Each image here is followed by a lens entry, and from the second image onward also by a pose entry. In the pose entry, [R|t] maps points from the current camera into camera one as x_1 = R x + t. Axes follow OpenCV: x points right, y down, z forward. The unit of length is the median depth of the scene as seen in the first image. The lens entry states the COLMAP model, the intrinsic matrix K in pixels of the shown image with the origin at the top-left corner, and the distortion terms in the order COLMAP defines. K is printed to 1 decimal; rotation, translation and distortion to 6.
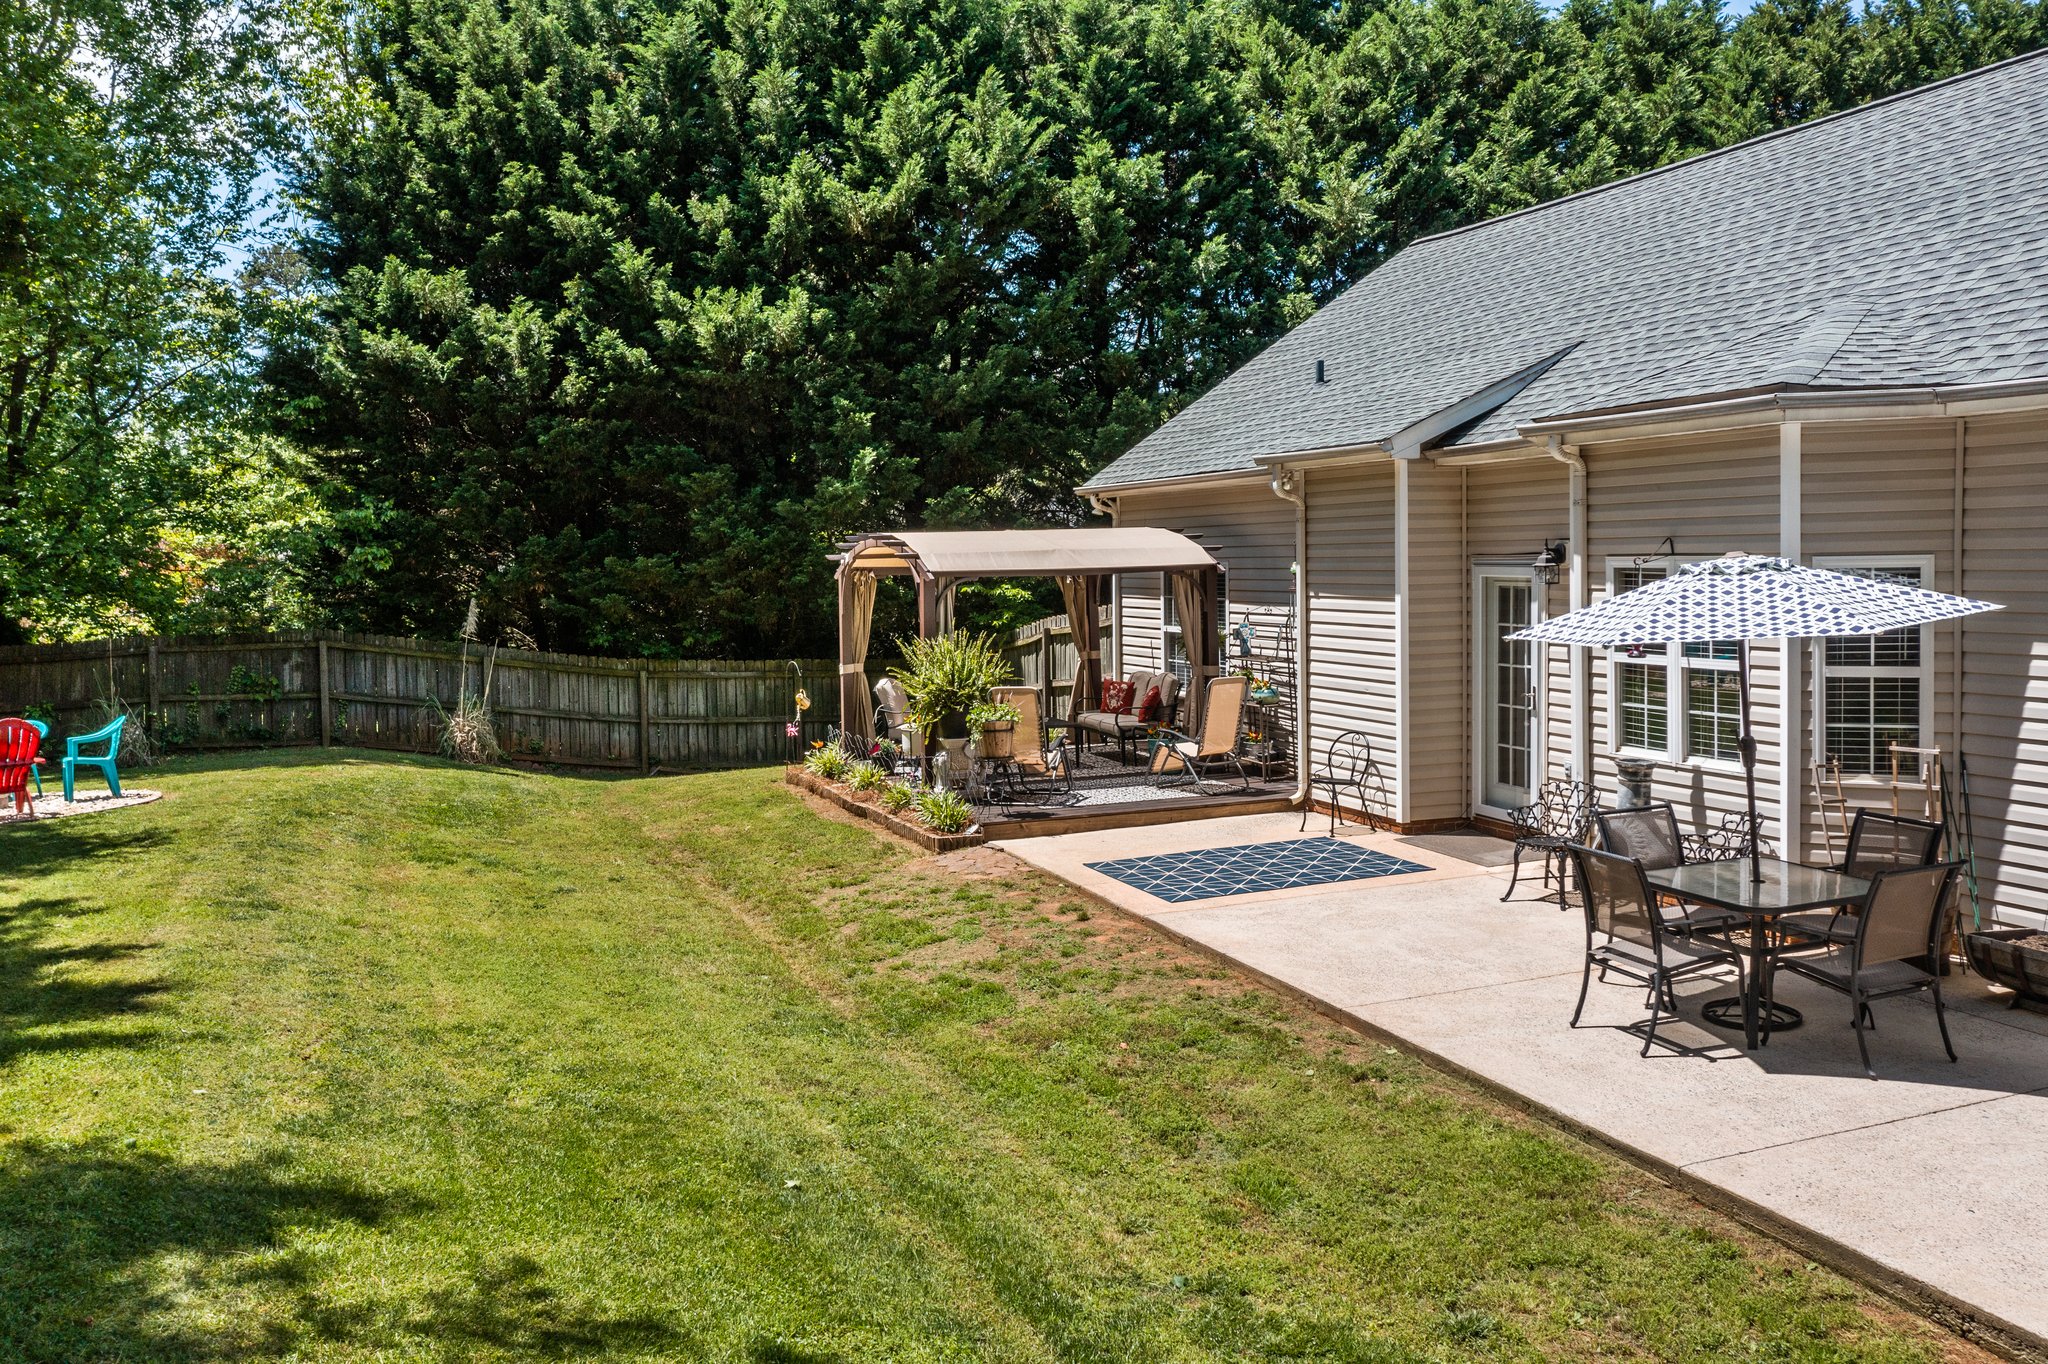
lens RADIAL K [[1629.5, 0, 1032.7], [0, 1629.5, 633.4], [0, 0, 1]] dist [0.000139, 0.000125]
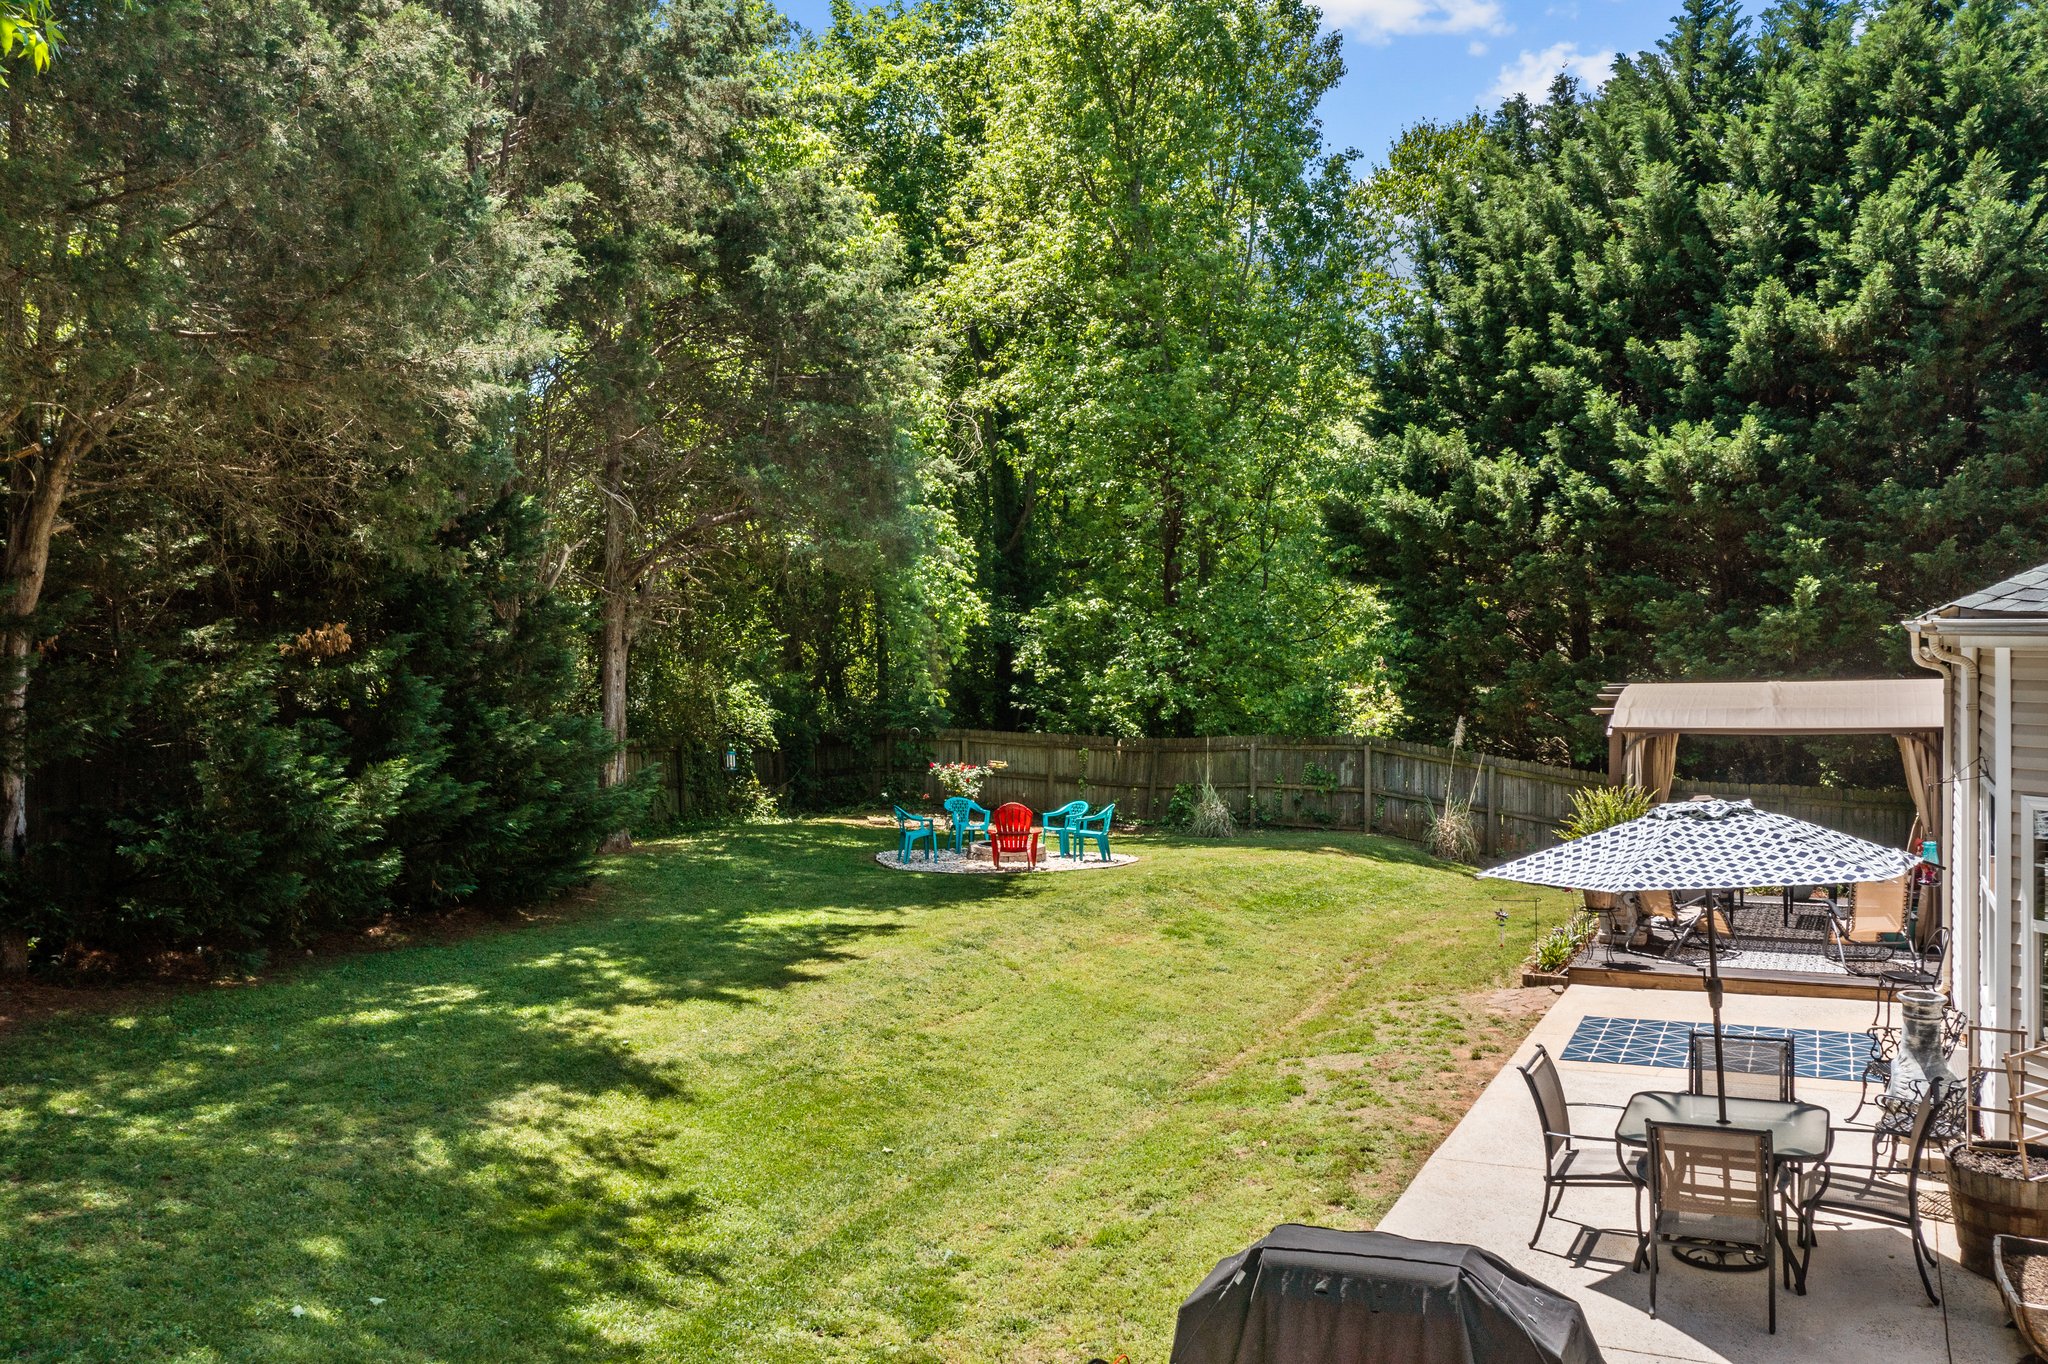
lens RADIAL K [[1643.0, 0, 1019.1], [0, 1643.0, 676.2], [0, 0, 1]] dist [-0.002270, -0.000275]
pose [[0.666882, 0.017311, -0.744962, 0.302859], [-0.030318, 0.999533, -0.003914, -0.034591], [0.744546, 0.025196, 0.667096, -0.001213]]
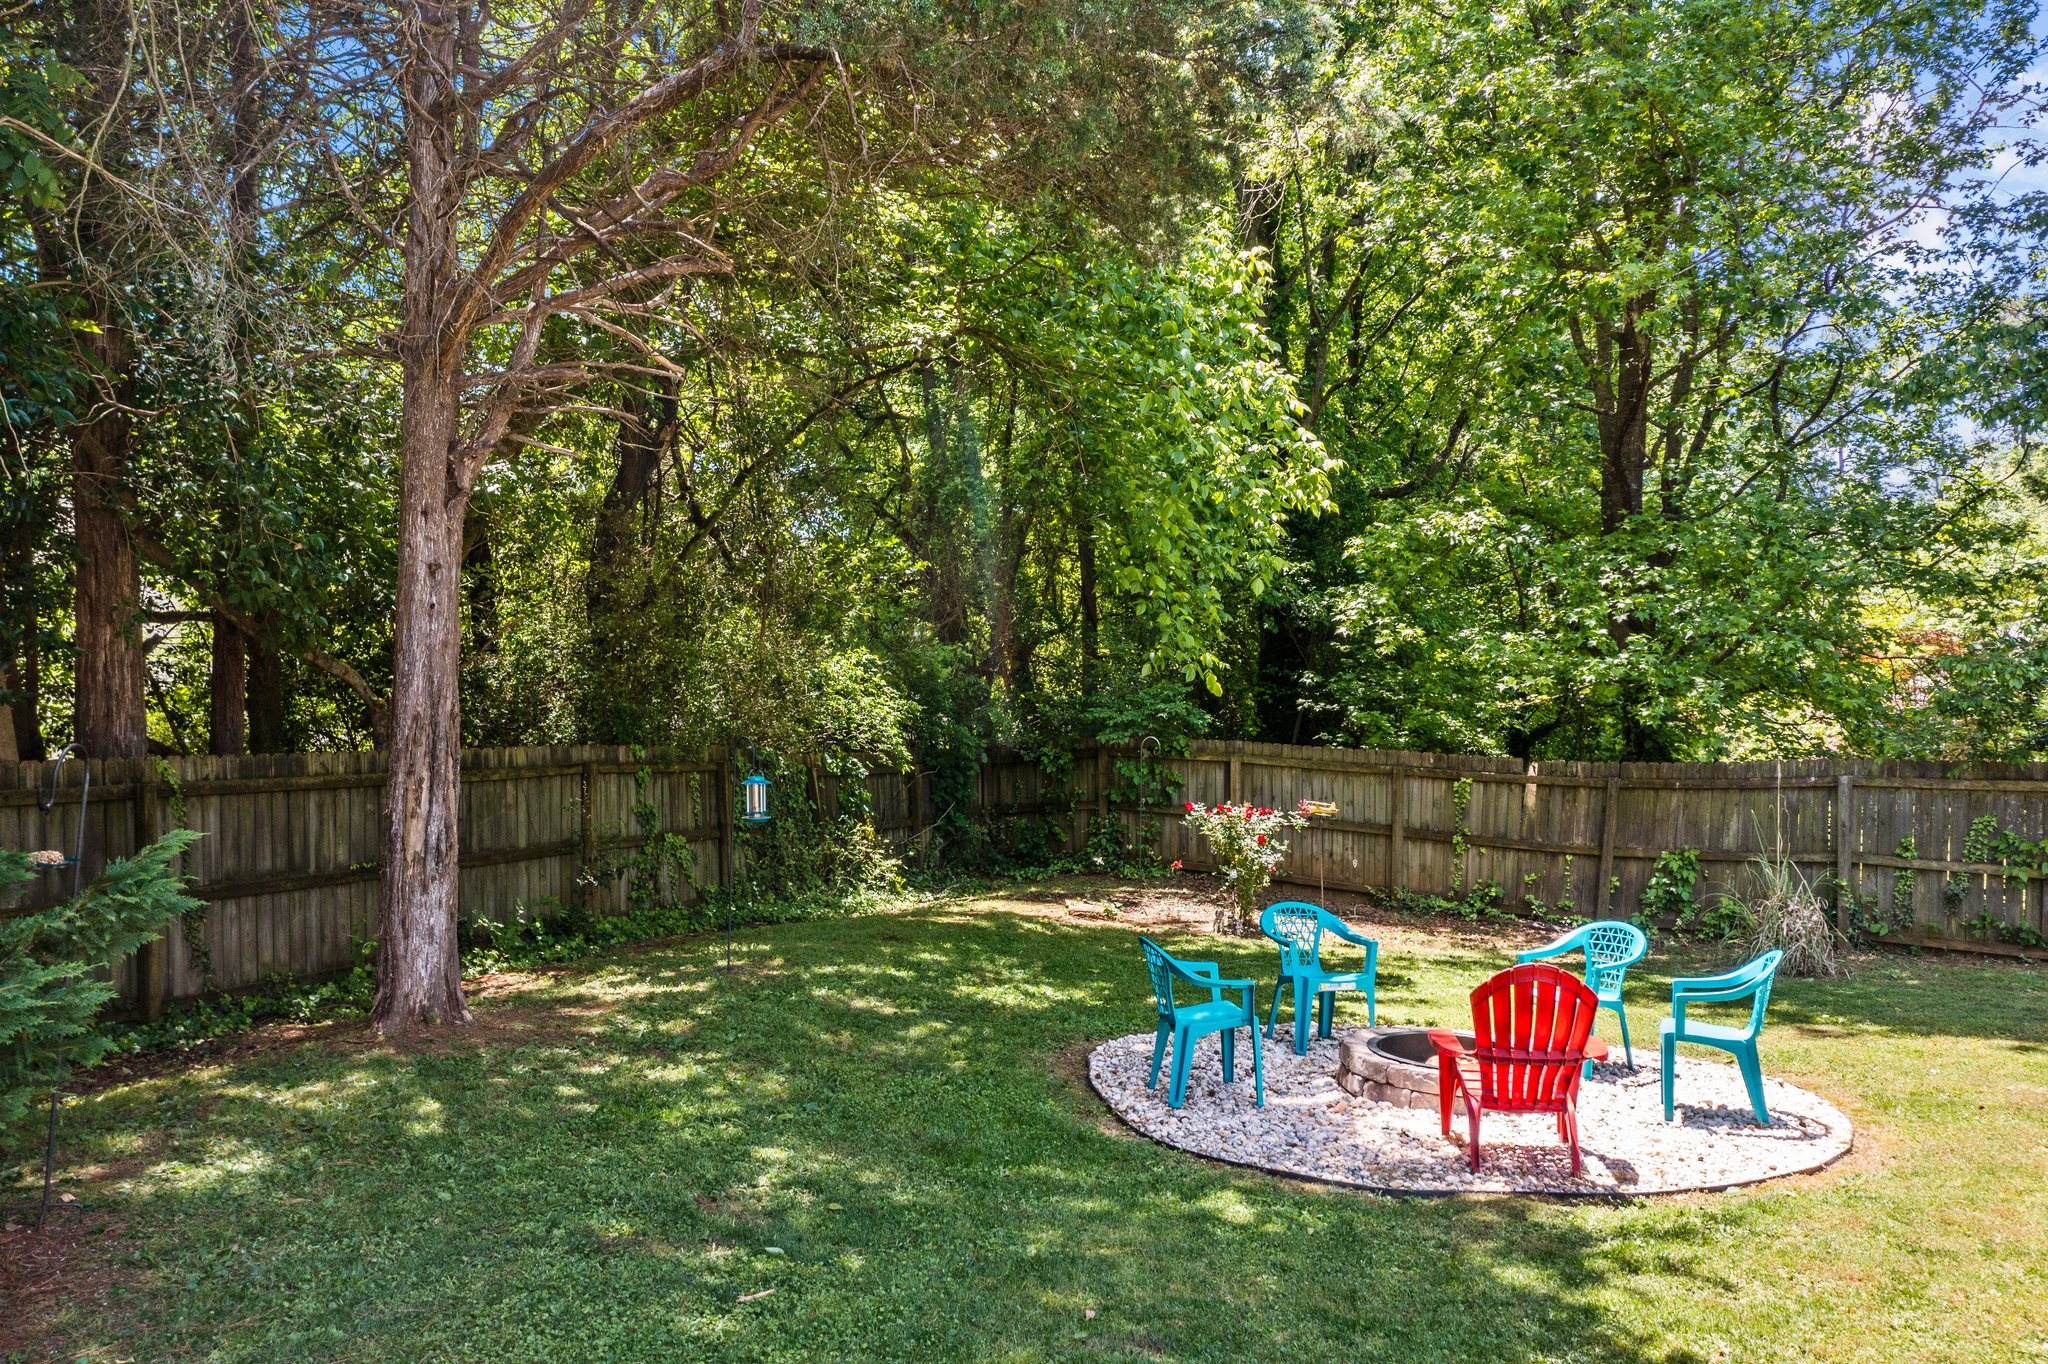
lens RADIAL K [[1643.0, 0, 1019.1], [0, 1643.0, 676.2], [0, 0, 1]] dist [-0.002270, -0.000275]
pose [[0.572199, 0.014818, -0.819981, -0.202549], [-0.042493, 0.999029, -0.011599, -0.009765], [0.819013, 0.041481, 0.572273, 0.373382]]
